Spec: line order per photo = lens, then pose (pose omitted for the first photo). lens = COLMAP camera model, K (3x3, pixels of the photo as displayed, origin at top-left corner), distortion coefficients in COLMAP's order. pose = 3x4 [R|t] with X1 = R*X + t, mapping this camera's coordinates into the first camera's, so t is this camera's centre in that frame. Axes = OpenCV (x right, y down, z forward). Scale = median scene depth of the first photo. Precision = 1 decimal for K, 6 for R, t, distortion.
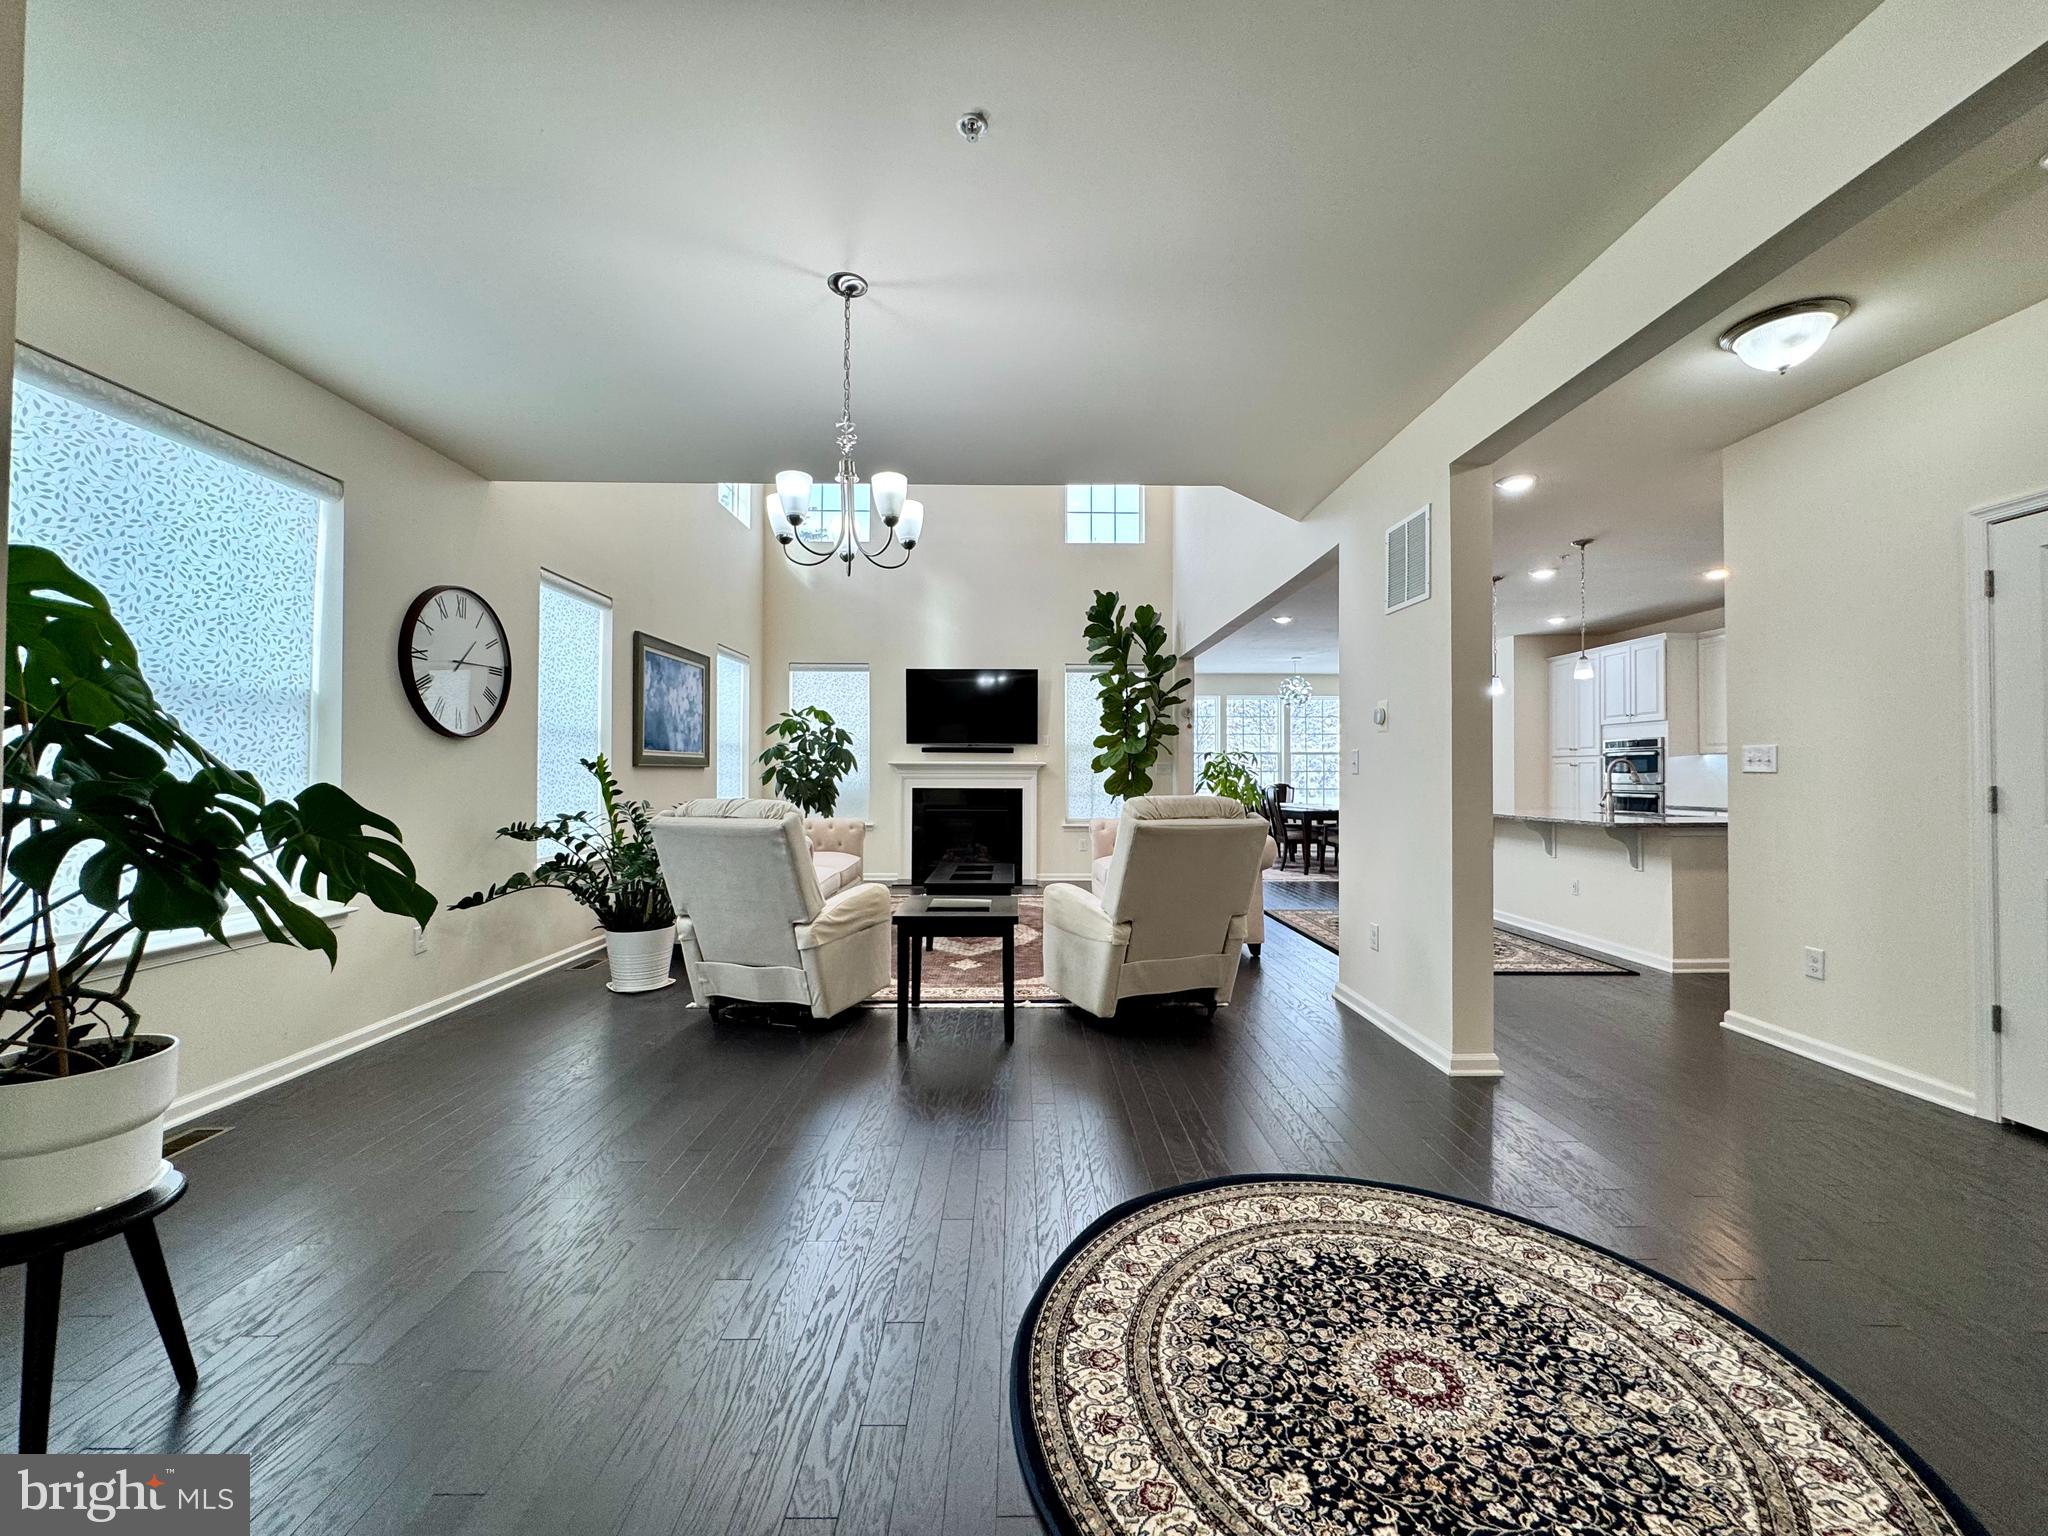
lens RADIAL K [[818.4, 0, 1026.9], [0, 818.4, 762.9], [0, 0, 1]] dist [0.000971, 0.000296]
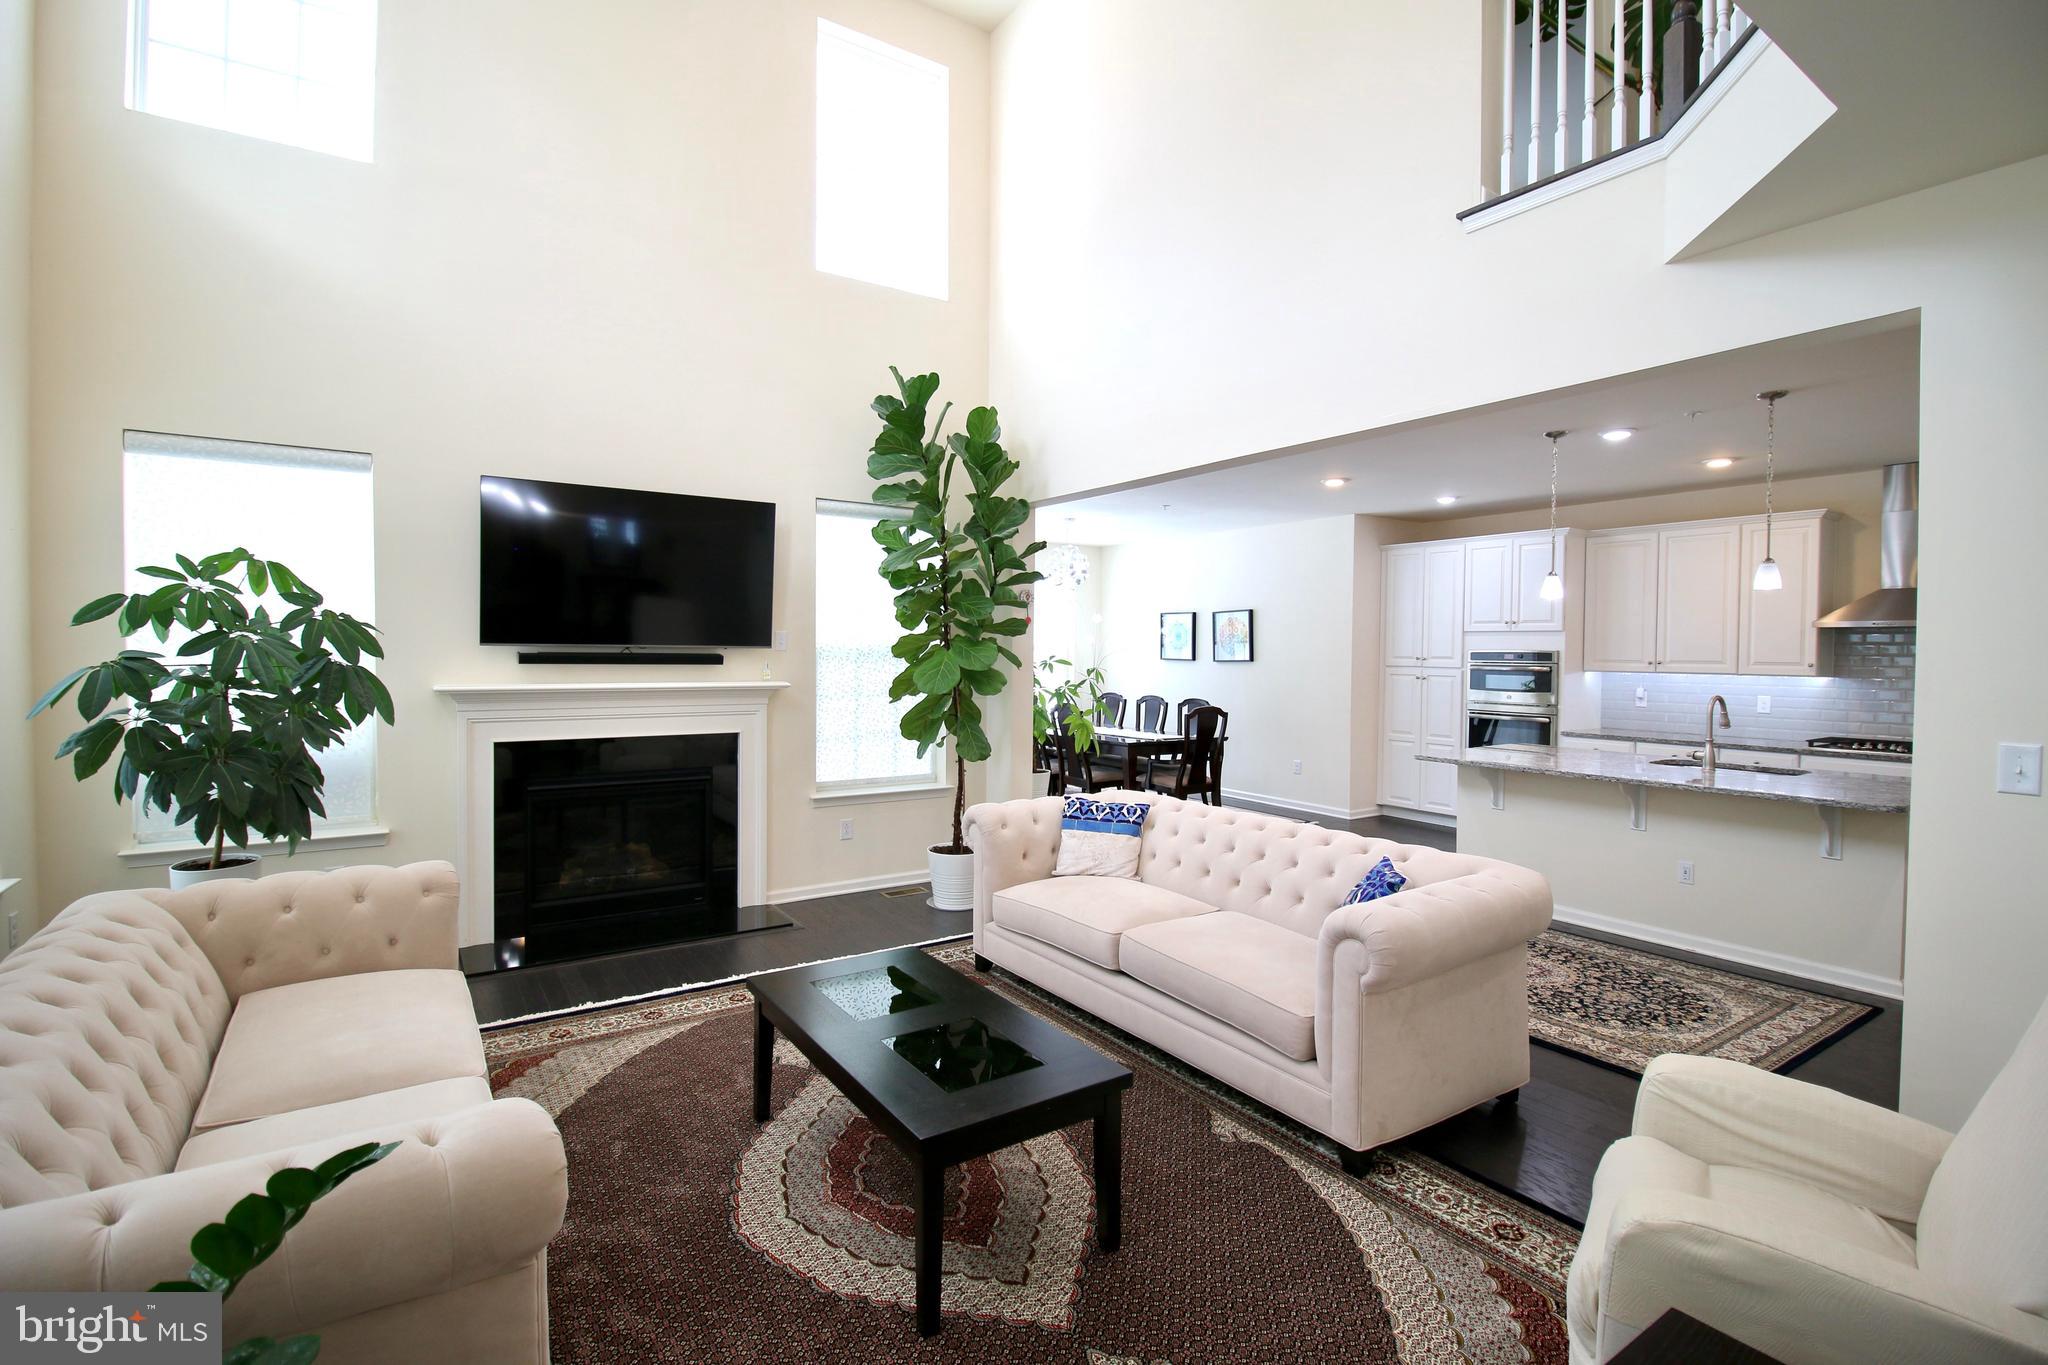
lens RADIAL K [[939.0, 0, 1027.5], [0, 939.0, 656.2], [0, 0, 1]] dist [0.000405, -0.020595]
pose [[0.837317, 0.000477, 0.546717, -0.196214], [-0.014888, 0.999649, 0.021929, -0.036437], [-0.546515, -0.026501, 0.837030, 0.457629]]
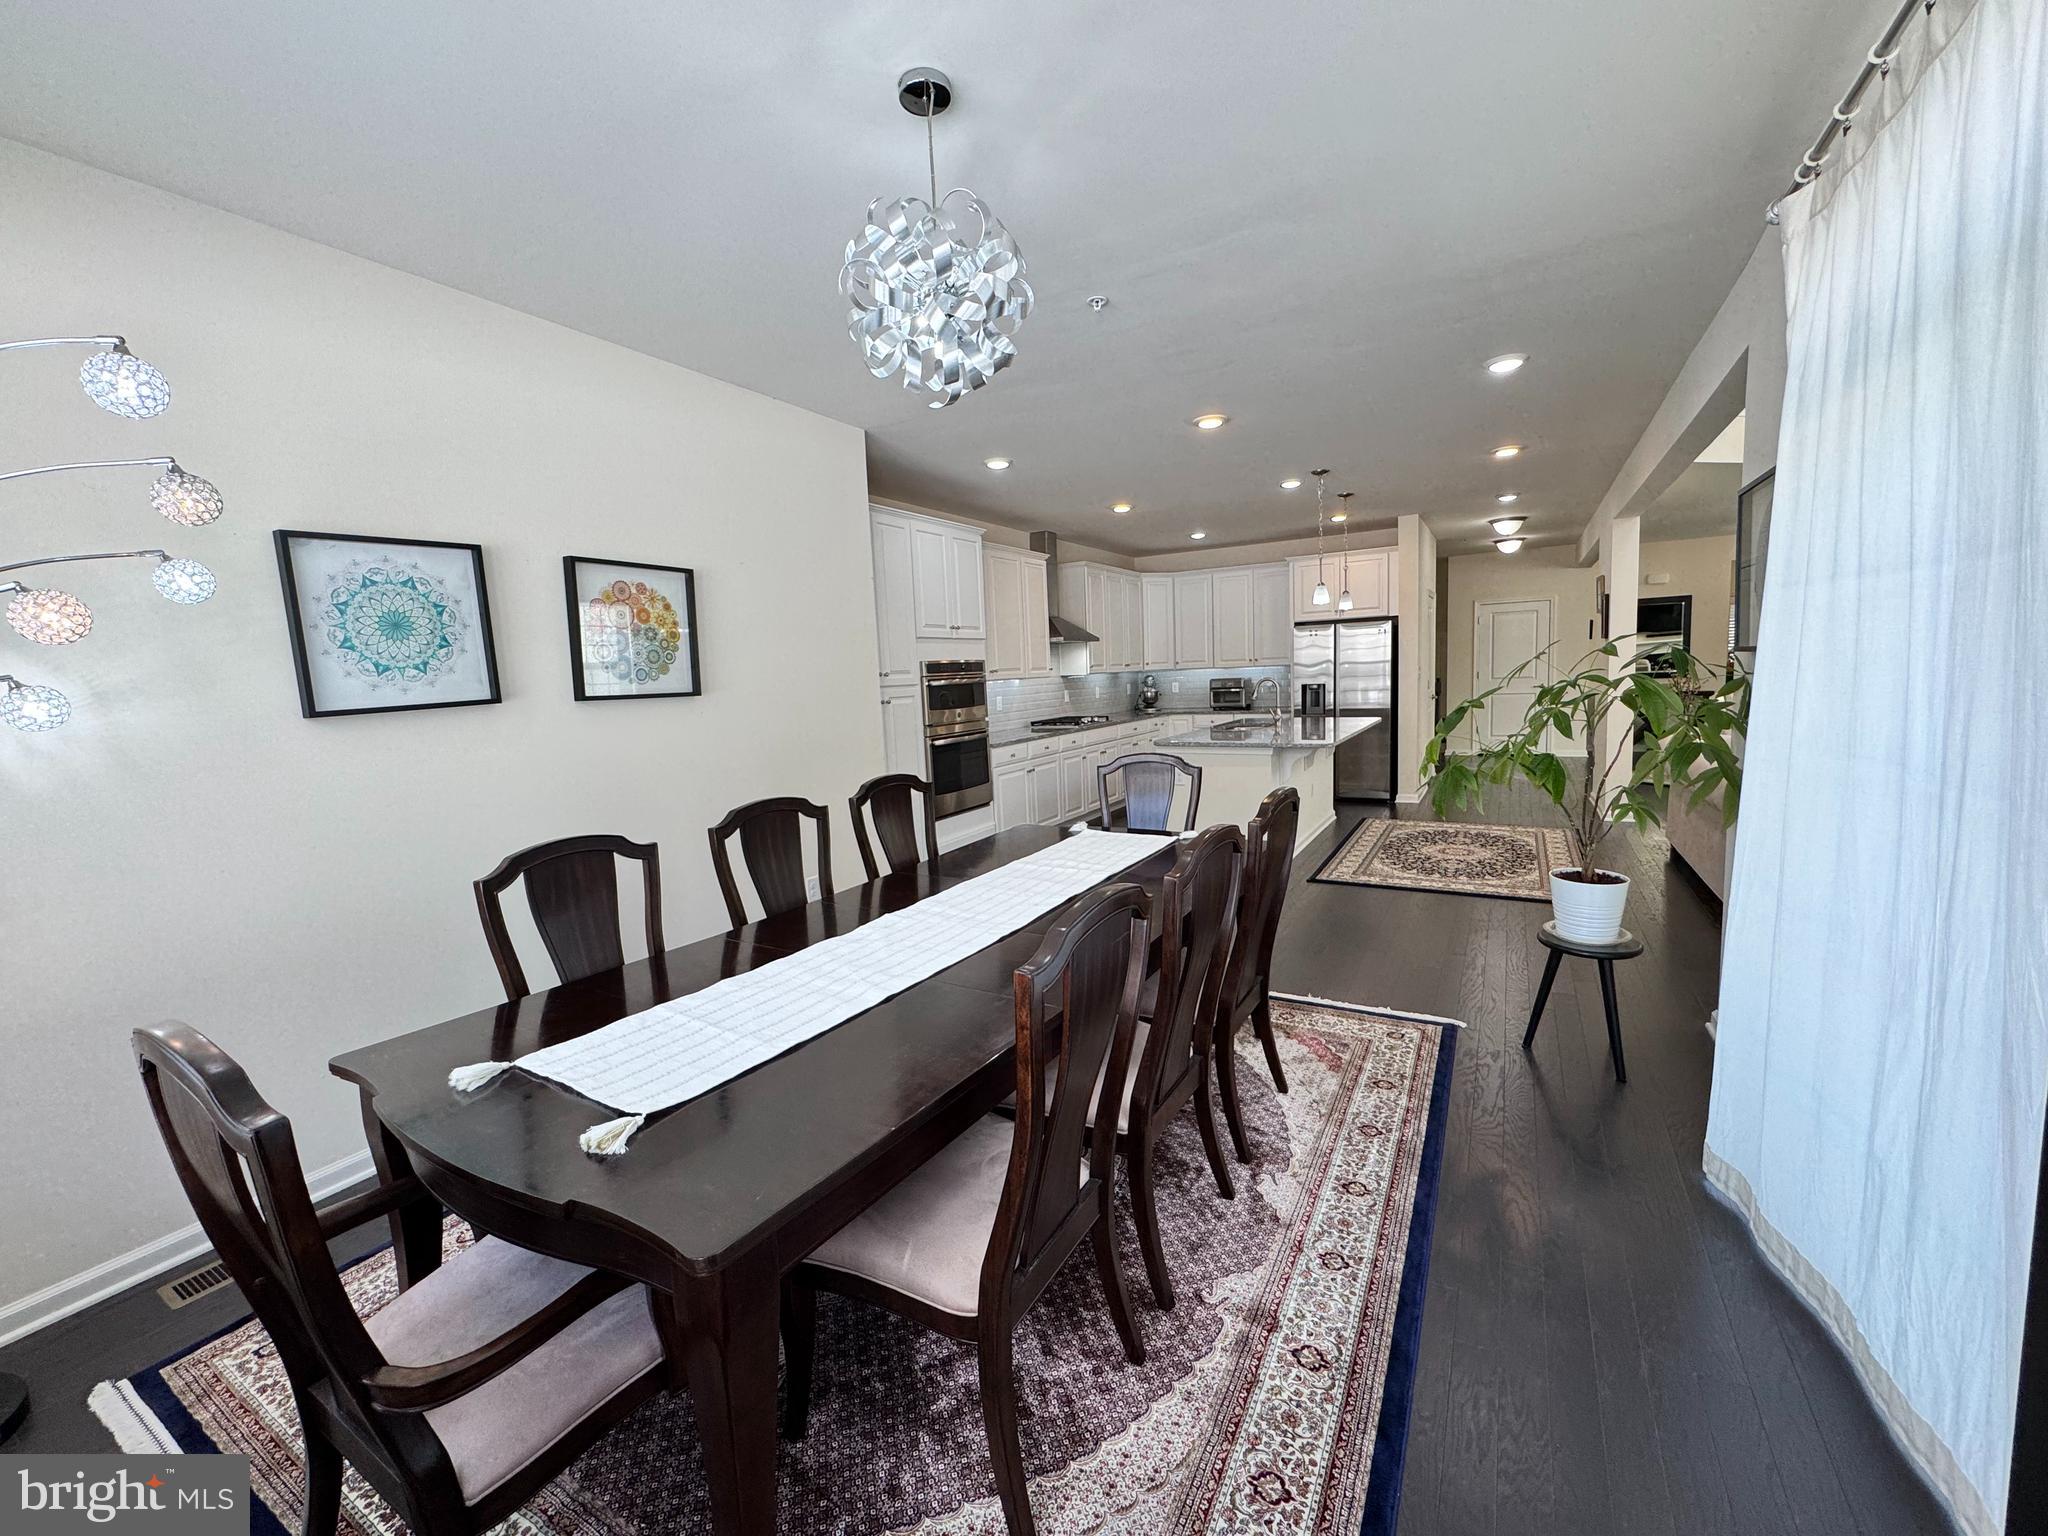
lens RADIAL K [[818.4, 0, 1026.9], [0, 818.4, 762.9], [0, 0, 1]] dist [0.000971, 0.000296]
pose [[-0.859841, -0.020779, 0.510139, 0.303494], [0.035062, 0.994410, 0.099600, -0.008738], [-0.509357, 0.103527, -0.854305, 1.568201]]
